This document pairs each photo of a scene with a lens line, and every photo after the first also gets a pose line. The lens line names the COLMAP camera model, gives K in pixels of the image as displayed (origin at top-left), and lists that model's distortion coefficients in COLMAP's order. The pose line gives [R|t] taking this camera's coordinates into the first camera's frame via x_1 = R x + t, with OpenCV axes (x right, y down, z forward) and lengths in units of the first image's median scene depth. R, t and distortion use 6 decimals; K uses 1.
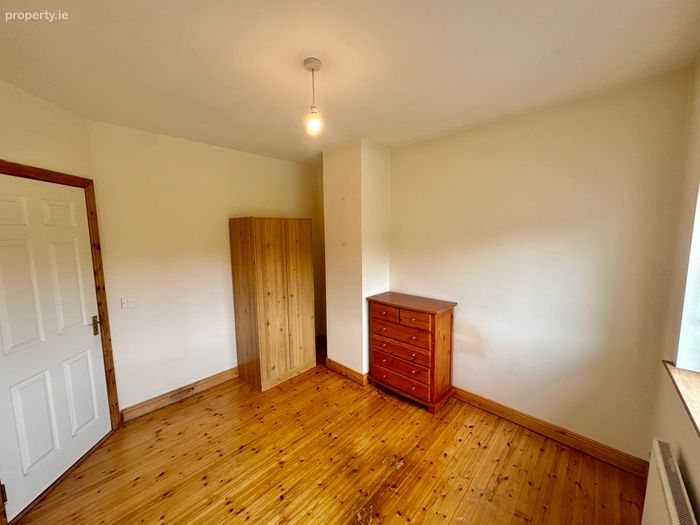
lens RADIAL K [[277.5, 0, 351.4], [0, 277.5, 263.7], [0, 0, 1]] dist [-0.002727, -0.001358]
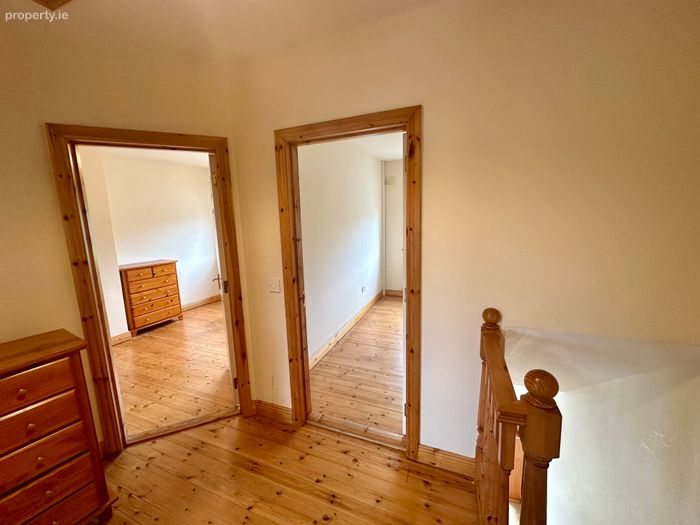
lens RADIAL K [[277.5, 0, 346.3], [0, 277.5, 262.1], [0, 0, 1]] dist [-0.002727, -0.001358]
pose [[-0.328984, -0.121076, 0.936542, -1.630137], [0.145192, 0.973469, 0.176853, 0.021430], [-0.933107, 0.194160, -0.302676, 0.468081]]
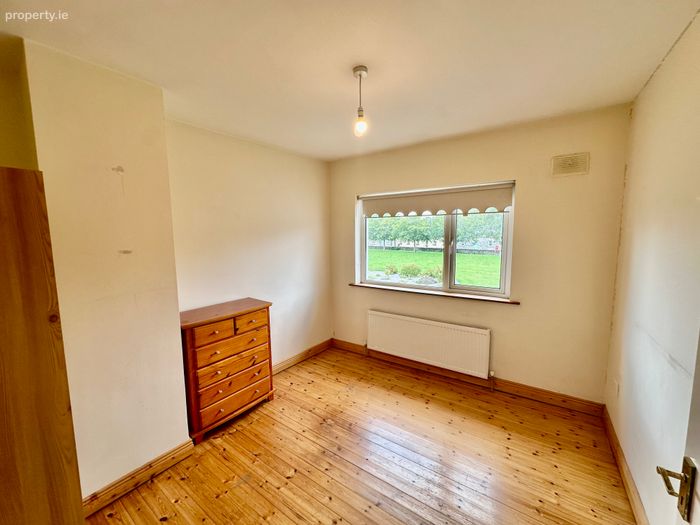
lens RADIAL K [[277.5, 0, 347.7], [0, 277.5, 262.6], [0, 0, 1]] dist [-0.002727, -0.001358]
pose [[-0.120979, -0.092970, 0.988292, -0.736255], [0.128499, 0.985761, 0.108462, -0.059891], [-0.984303, 0.140116, -0.107310, 0.730275]]
